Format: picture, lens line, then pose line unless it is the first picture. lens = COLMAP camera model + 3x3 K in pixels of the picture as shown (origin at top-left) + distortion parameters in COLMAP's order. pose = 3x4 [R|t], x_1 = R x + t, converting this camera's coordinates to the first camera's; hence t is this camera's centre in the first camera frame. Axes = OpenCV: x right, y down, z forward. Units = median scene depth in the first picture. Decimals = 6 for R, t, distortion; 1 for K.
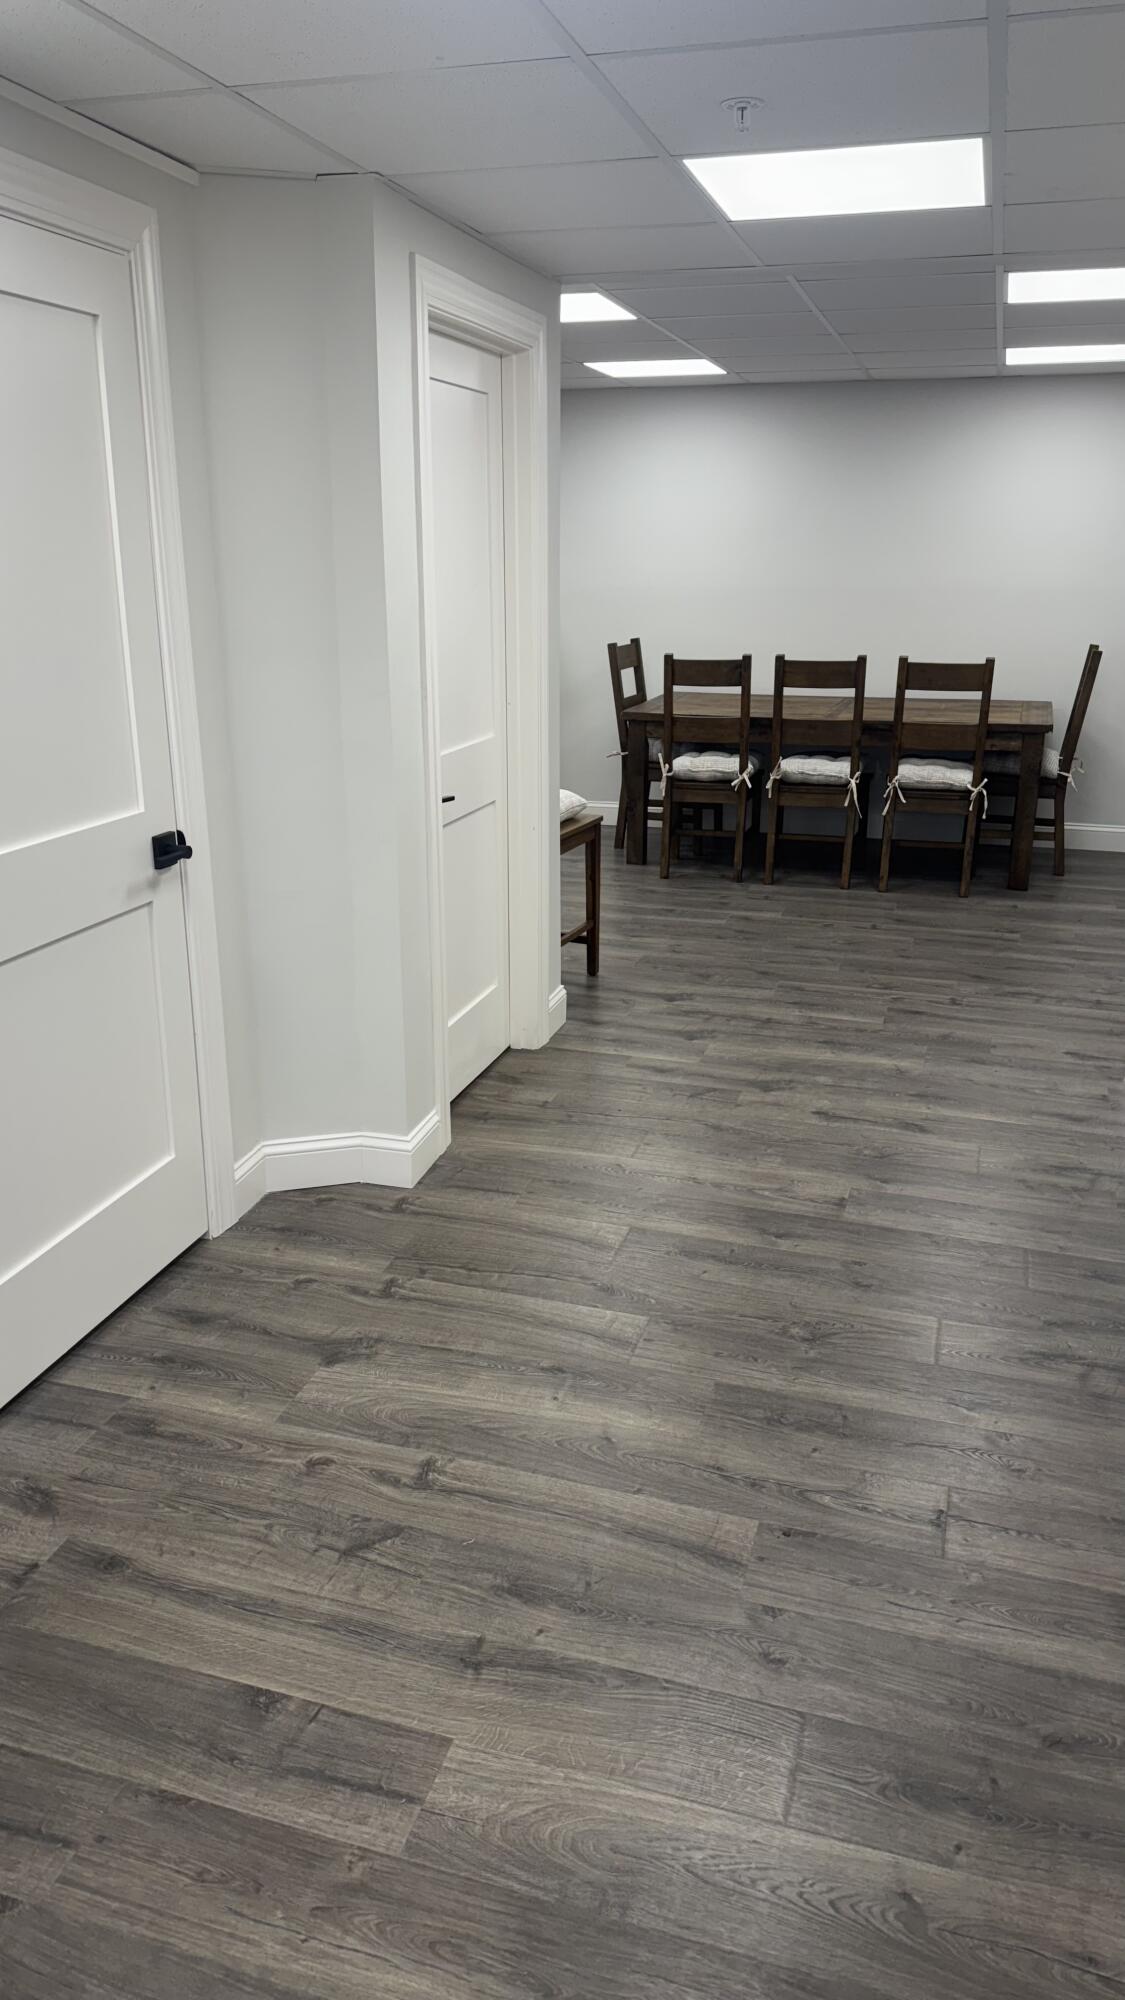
lens RADIAL K [[1370.7, 0, 556.1], [0, 1370.7, 997.0], [0, 0, 1]] dist [0.000983, -0.003370]
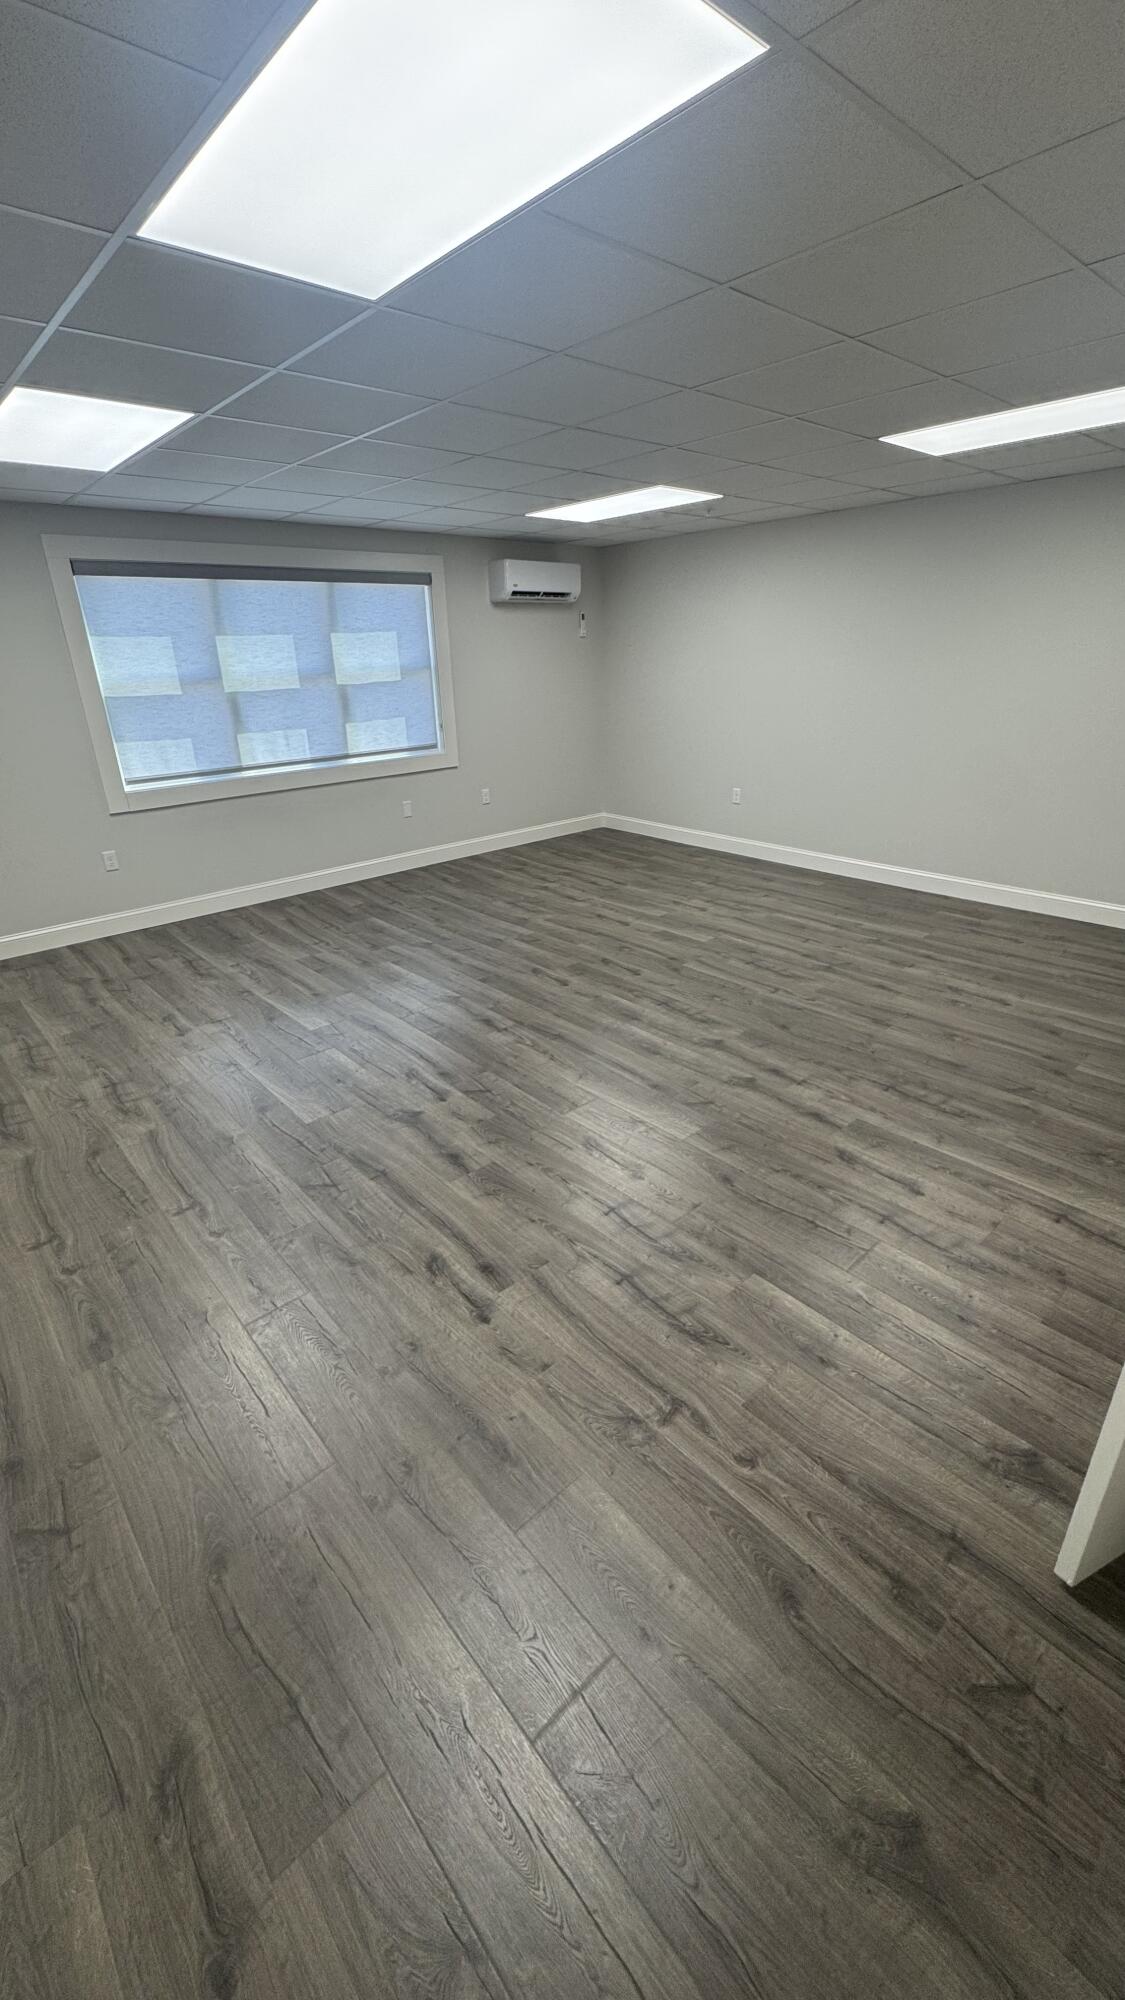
lens RADIAL K [[797.8, 0, 556.5], [0, 797.8, 1008.5], [0, 0, 1]] dist [-0.005703, 0.000804]
pose [[-0.854883, -0.193512, 0.481382, -0.292764], [0.178227, 0.761839, 0.622766, -0.446672], [-0.487248, 0.618187, -0.616794, 1.271733]]
